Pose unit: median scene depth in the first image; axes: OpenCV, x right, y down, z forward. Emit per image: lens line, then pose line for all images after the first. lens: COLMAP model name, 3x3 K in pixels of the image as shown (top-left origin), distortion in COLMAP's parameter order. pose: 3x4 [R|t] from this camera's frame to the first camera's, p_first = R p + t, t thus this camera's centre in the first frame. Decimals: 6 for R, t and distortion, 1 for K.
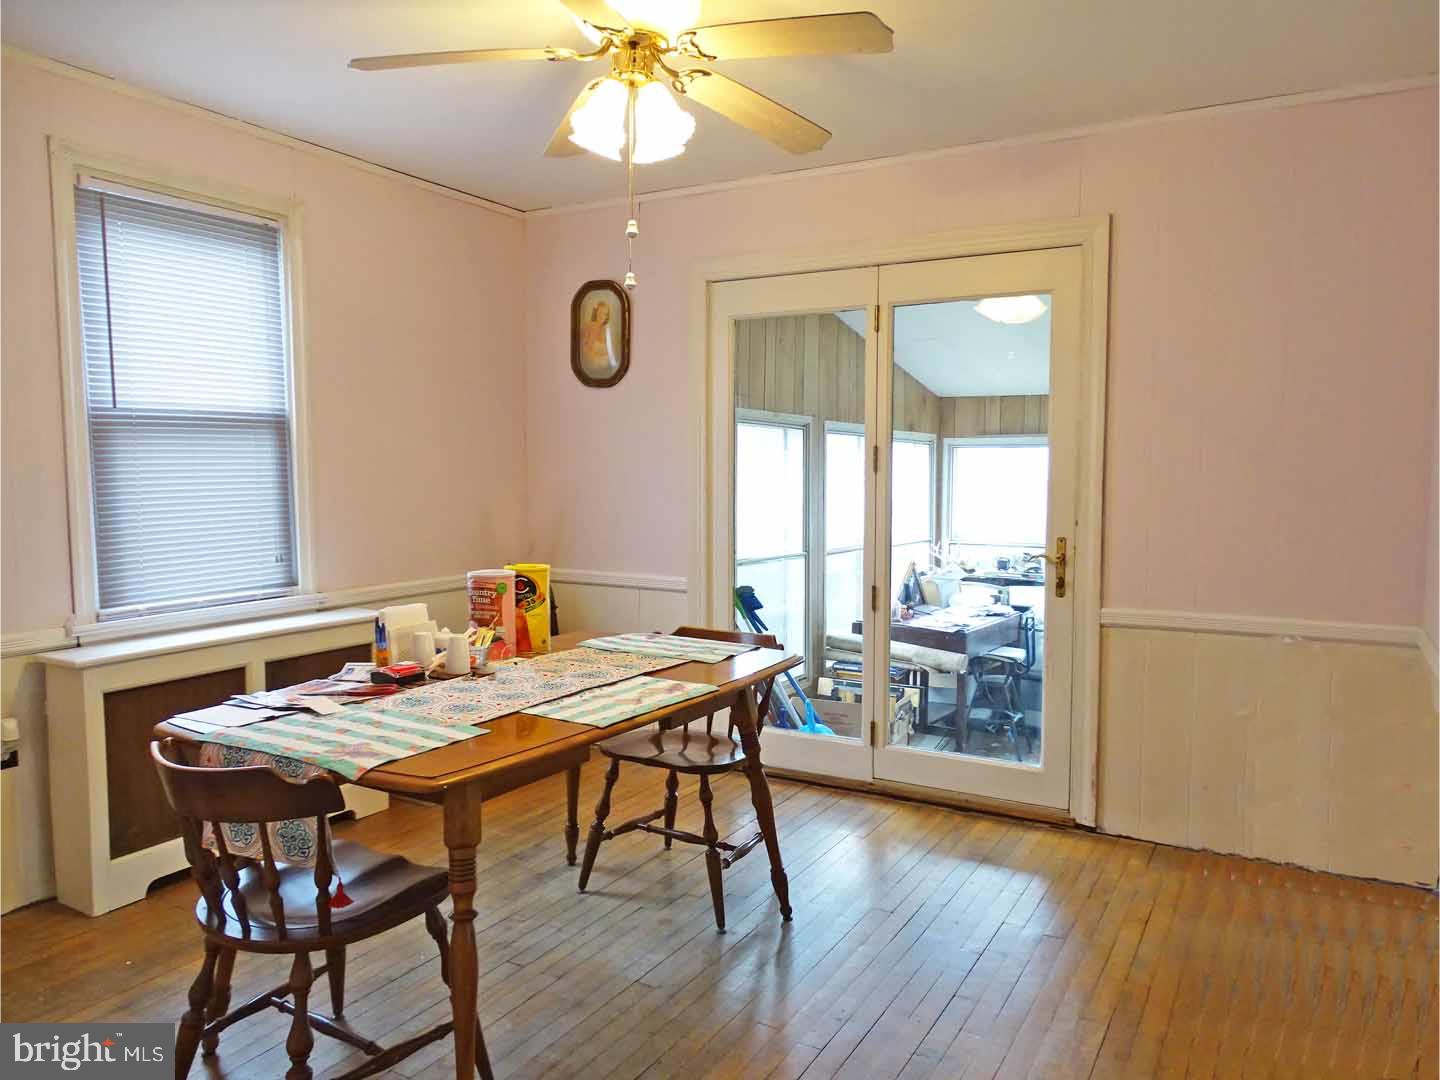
lens RADIAL K [[1025.0, 0, 720.0], [0, 1025.0, 540.0], [0, 0, 1]] dist [0.006944, 0.001094]
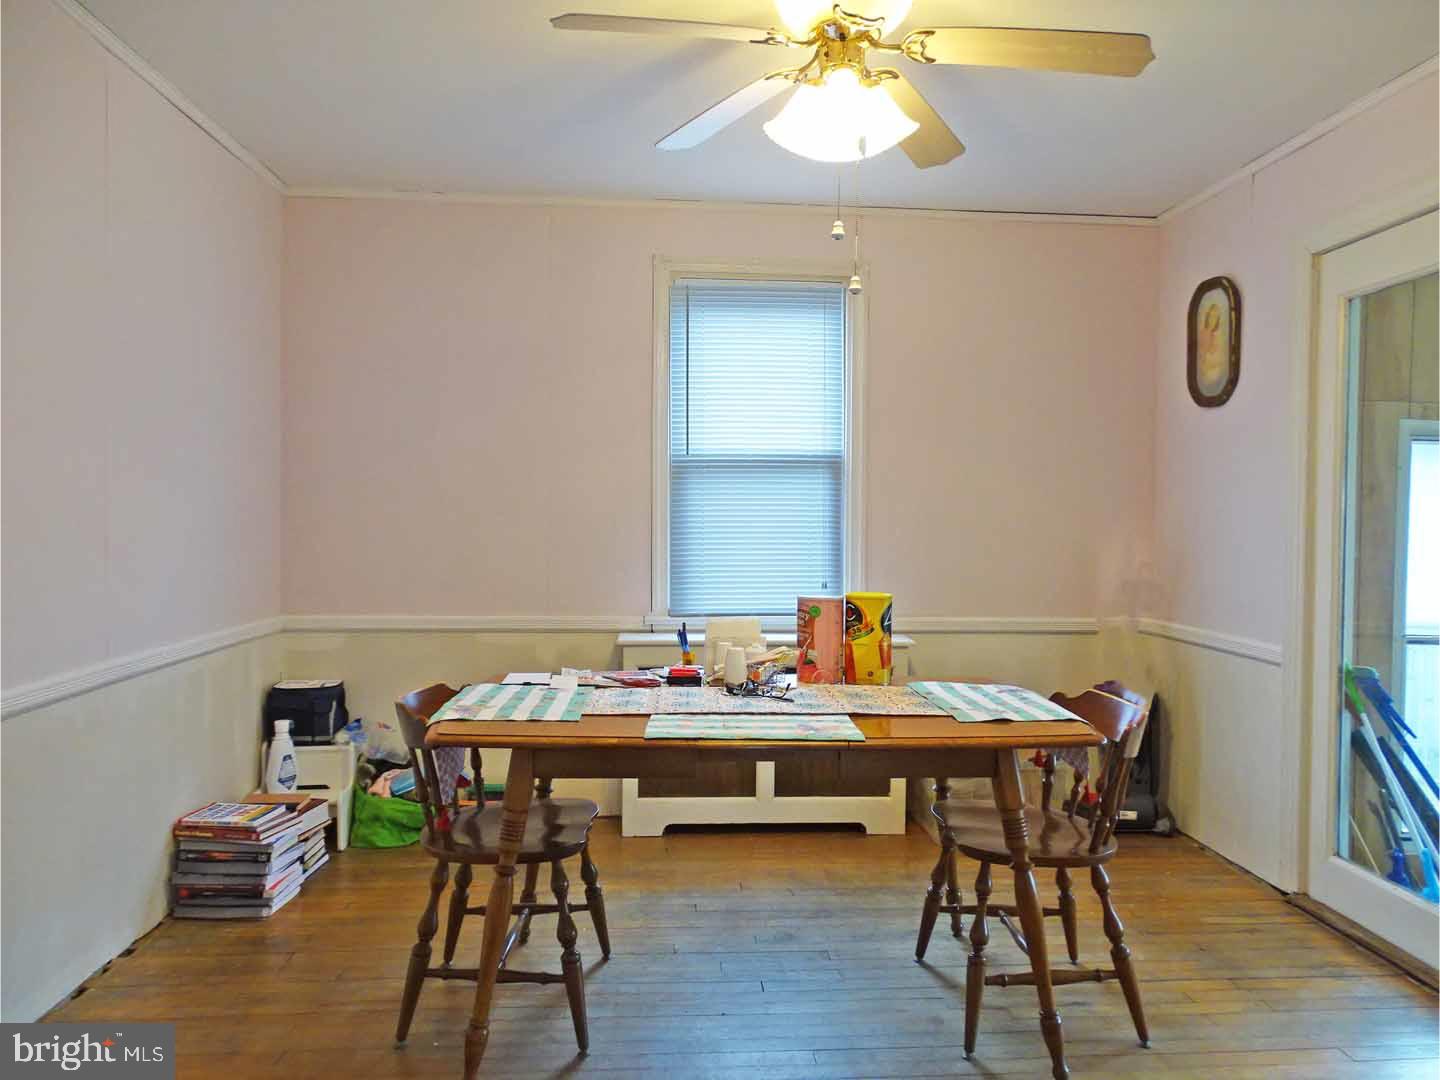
lens RADIAL K [[1025.0, 0, 720.0], [0, 1025.0, 540.0], [0, 0, 1]] dist [0.006944, 0.001094]
pose [[0.572995, 0.018675, -0.819346, 0.462195], [-0.068312, 0.997350, -0.025041, 0.007467], [0.816707, 0.070320, 0.572752, 0.291609]]
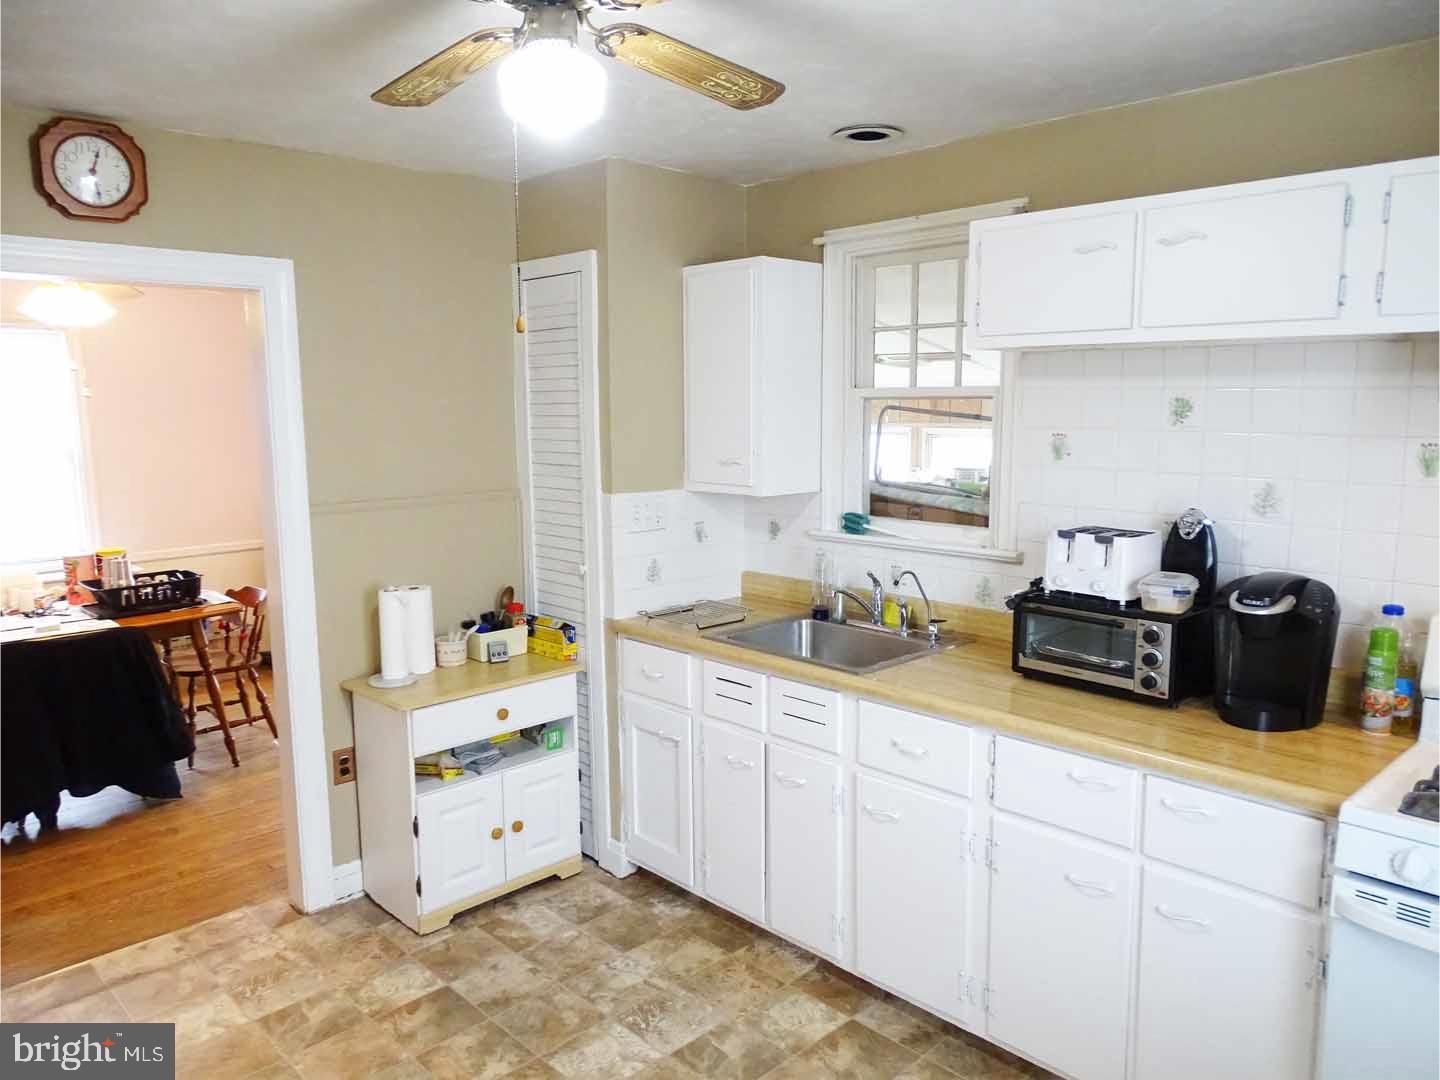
lens RADIAL K [[1025.0, 0, 720.0], [0, 1025.0, 540.0], [0, 0, 1]] dist [0.006944, 0.001094]
pose [[0.967815, 0.023665, -0.250547, 1.066870], [-0.006750, 0.997652, 0.068156, -0.098632], [0.251571, -0.064271, 0.965702, -0.333532]]
